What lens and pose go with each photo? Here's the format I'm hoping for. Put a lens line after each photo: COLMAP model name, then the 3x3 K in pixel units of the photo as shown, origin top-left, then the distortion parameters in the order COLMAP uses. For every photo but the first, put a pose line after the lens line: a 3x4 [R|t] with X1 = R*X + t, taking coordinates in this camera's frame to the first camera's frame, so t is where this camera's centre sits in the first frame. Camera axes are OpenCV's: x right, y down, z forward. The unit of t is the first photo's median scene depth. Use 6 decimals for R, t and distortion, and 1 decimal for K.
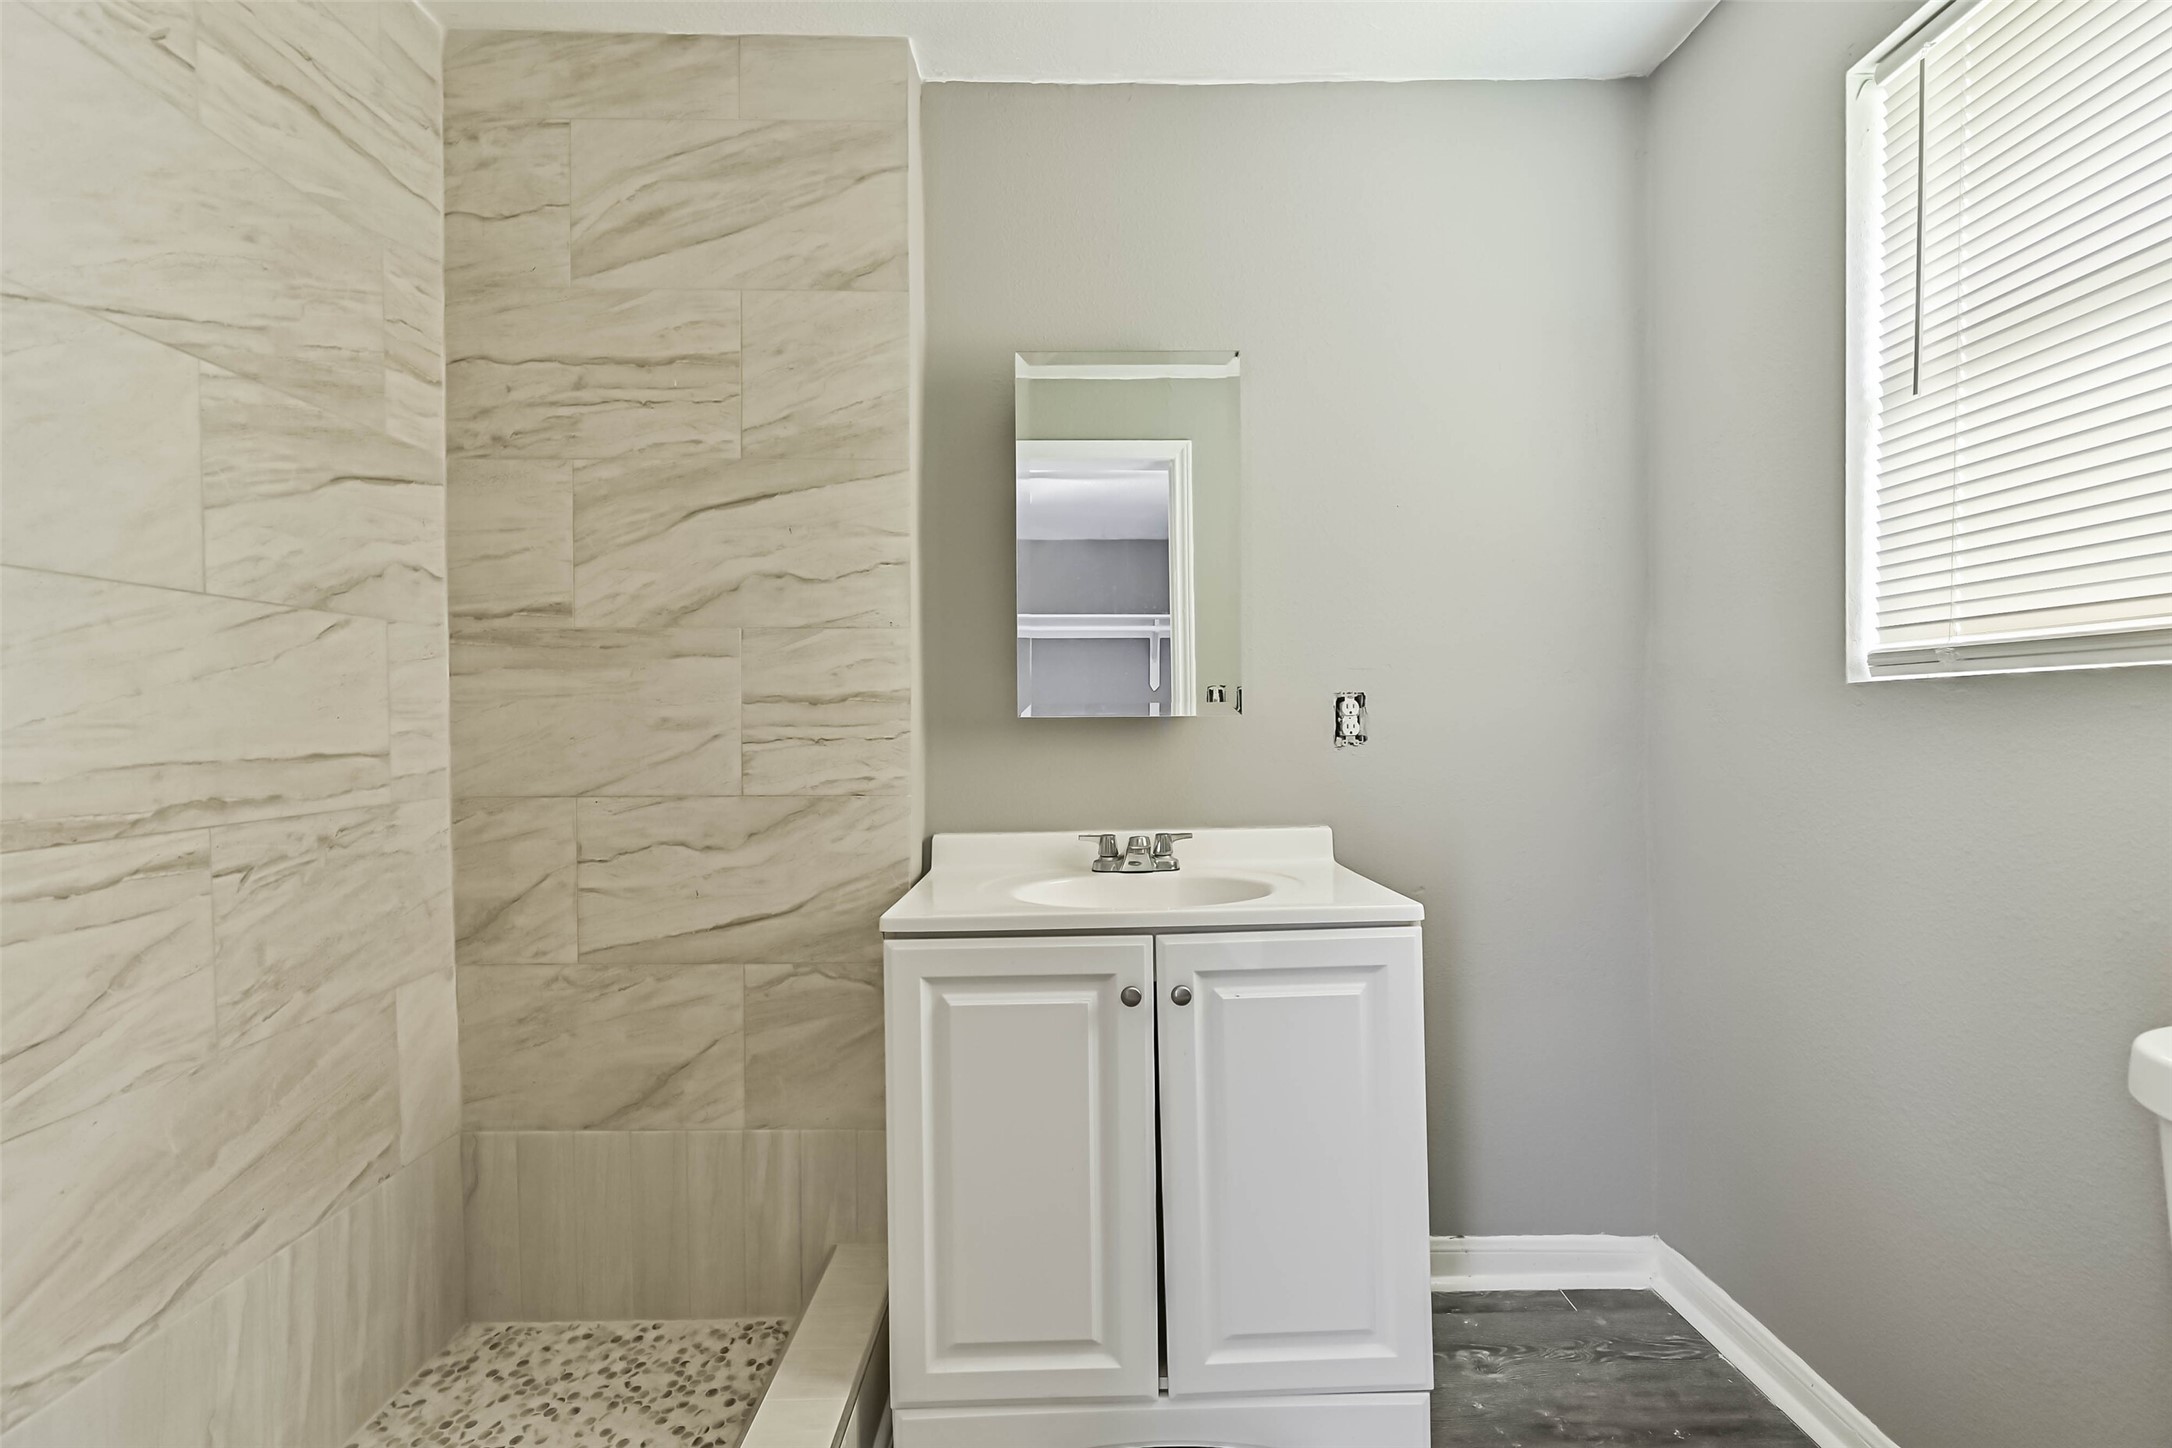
lens RADIAL K [[889.1, 0, 1094.7], [0, 889.1, 721.9], [0, 0, 1]] dist [0.047726, -0.009964]
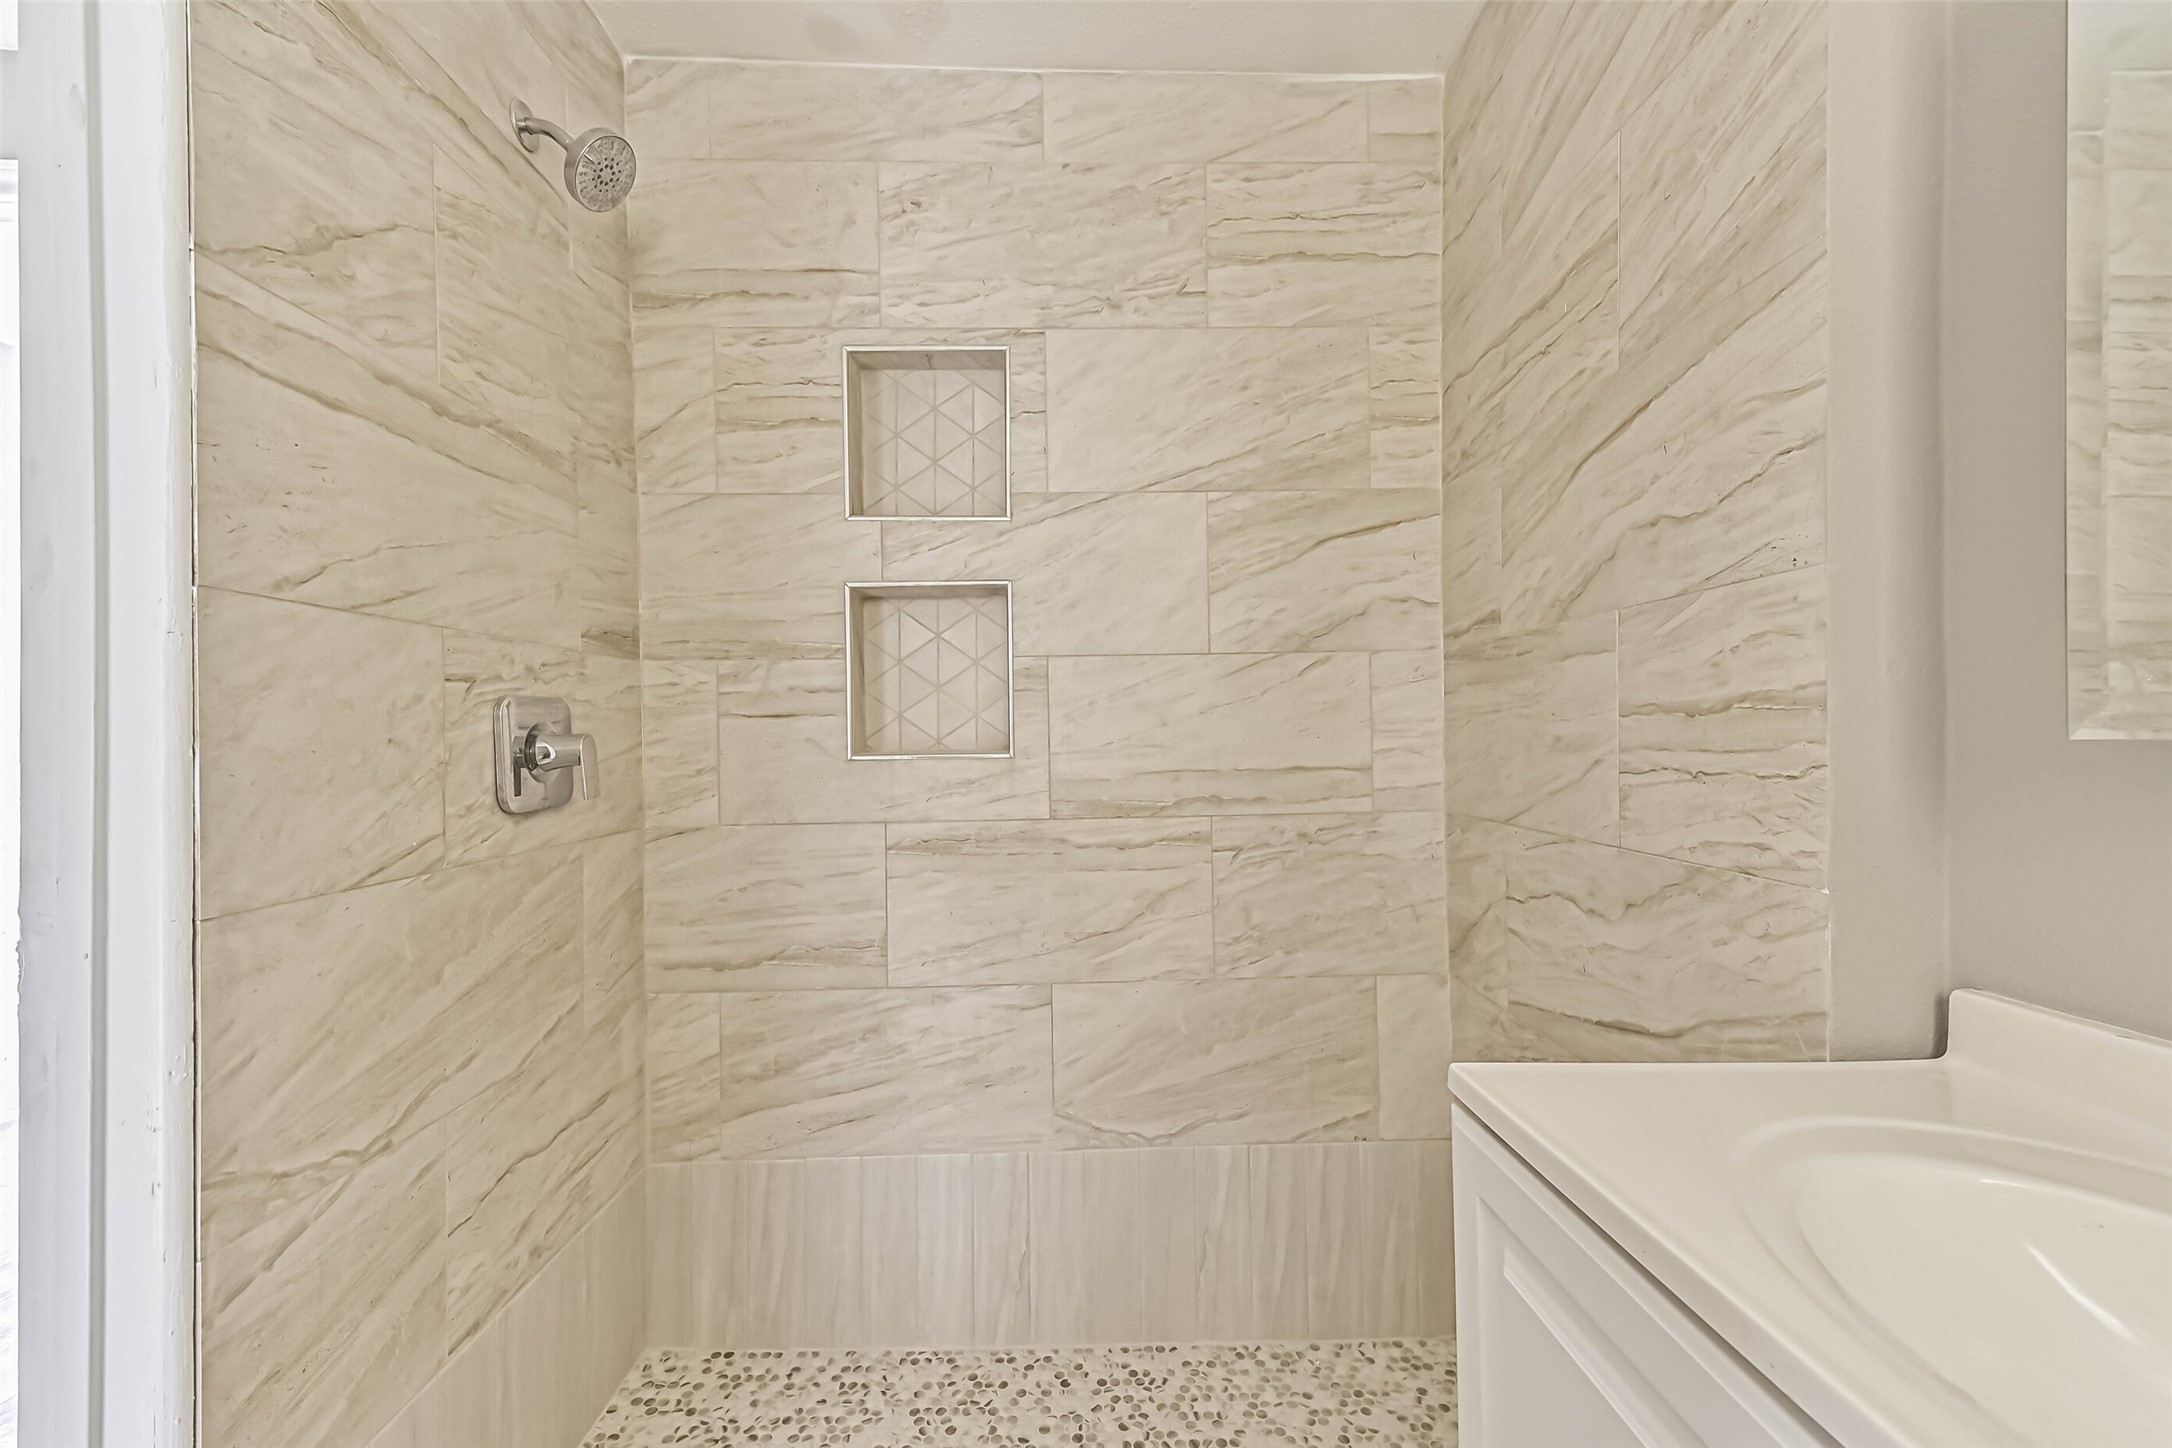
lens RADIAL K [[889.1, 0, 1094.7], [0, 889.1, 721.9], [0, 0, 1]] dist [0.047726, -0.009964]
pose [[0.025711, -0.010408, -0.999615, 0.344009], [0.014490, 0.999845, -0.010038, -0.016949], [0.999564, -0.014226, 0.025858, 0.638574]]
